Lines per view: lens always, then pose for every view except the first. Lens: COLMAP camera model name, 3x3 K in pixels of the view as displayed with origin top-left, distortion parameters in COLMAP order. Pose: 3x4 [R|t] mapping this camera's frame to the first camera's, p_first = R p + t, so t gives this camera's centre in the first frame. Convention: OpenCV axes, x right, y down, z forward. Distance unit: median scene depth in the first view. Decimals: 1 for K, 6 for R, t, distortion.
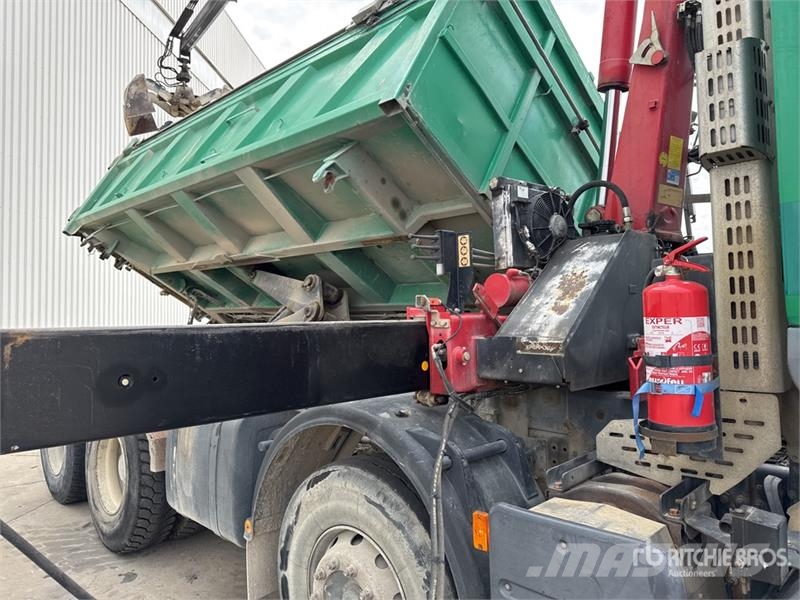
lens RADIAL K [[565.0, 0, 389.7], [0, 565.0, 293.2], [0, 0, 1]] dist [0.122442, -0.206243]
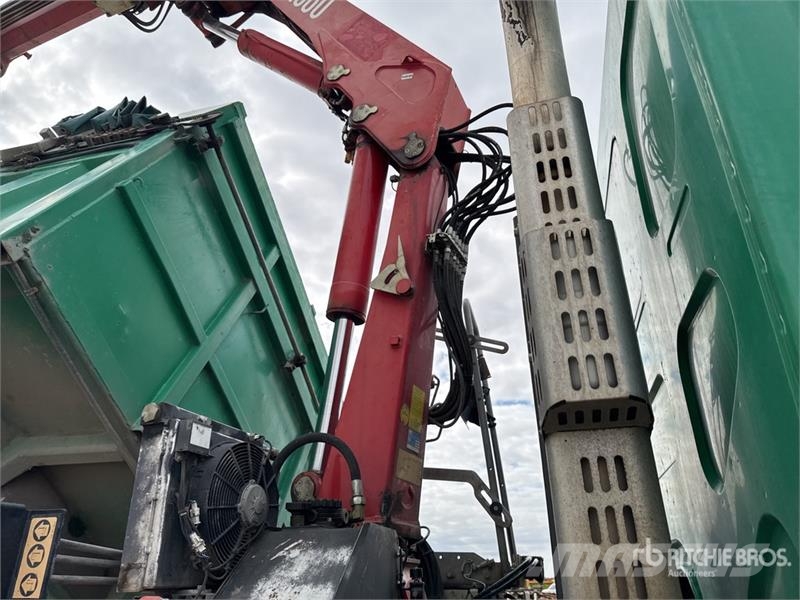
lens RADIAL K [[553.9, 0, 398.0], [0, 553.9, 291.8], [0, 0, 1]] dist [0.076517, -0.095723]
pose [[0.856226, 0.243179, 0.455786, 0.108497], [-0.027032, 0.902160, -0.430554, -0.069996], [-0.515893, 0.356331, 0.779026, 0.401515]]
